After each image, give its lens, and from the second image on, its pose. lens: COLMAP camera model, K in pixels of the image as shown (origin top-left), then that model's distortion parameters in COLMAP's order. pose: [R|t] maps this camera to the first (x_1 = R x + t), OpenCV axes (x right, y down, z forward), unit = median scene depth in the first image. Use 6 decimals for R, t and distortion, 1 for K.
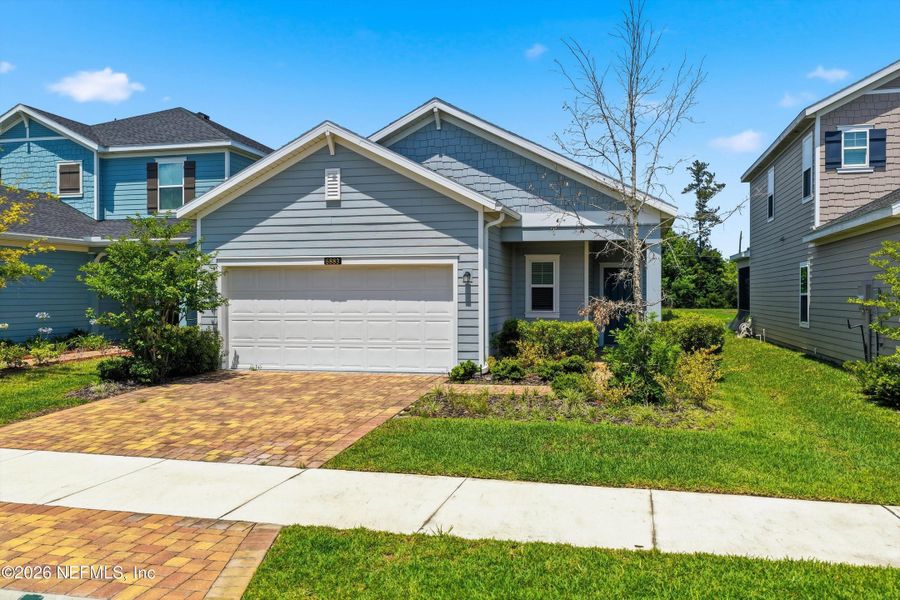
lens RADIAL K [[438.6, 0, 448.3], [0, 438.6, 295.0], [0, 0, 1]] dist [-0.001835, 0.000359]
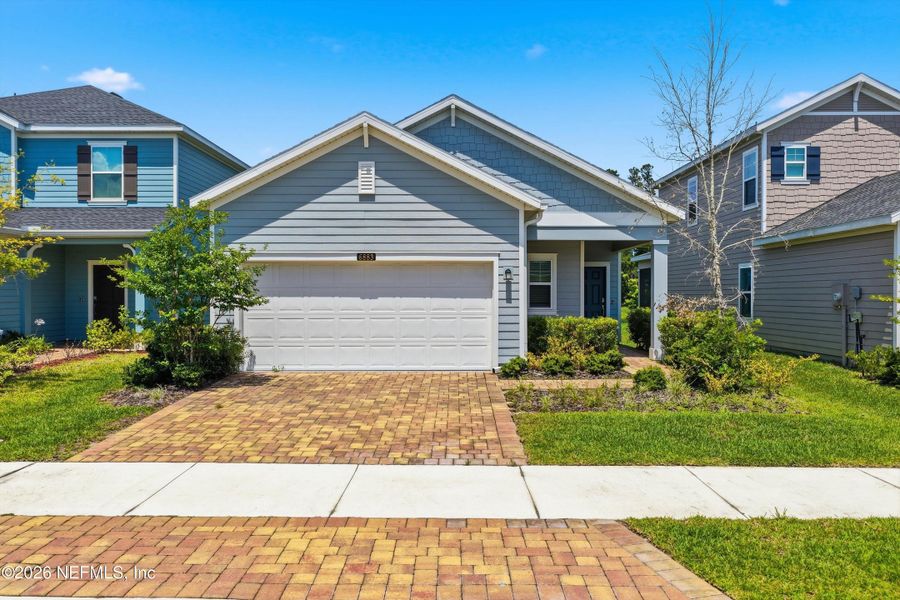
lens RADIAL K [[438.6, 0, 448.3], [0, 438.6, 295.0], [0, 0, 1]] dist [-0.001835, 0.000359]
pose [[0.990532, 0.000774, 0.137277, -0.190389], [-0.001371, 0.999990, 0.004252, 0.002053], [-0.137272, -0.004400, 0.990524, 0.013712]]
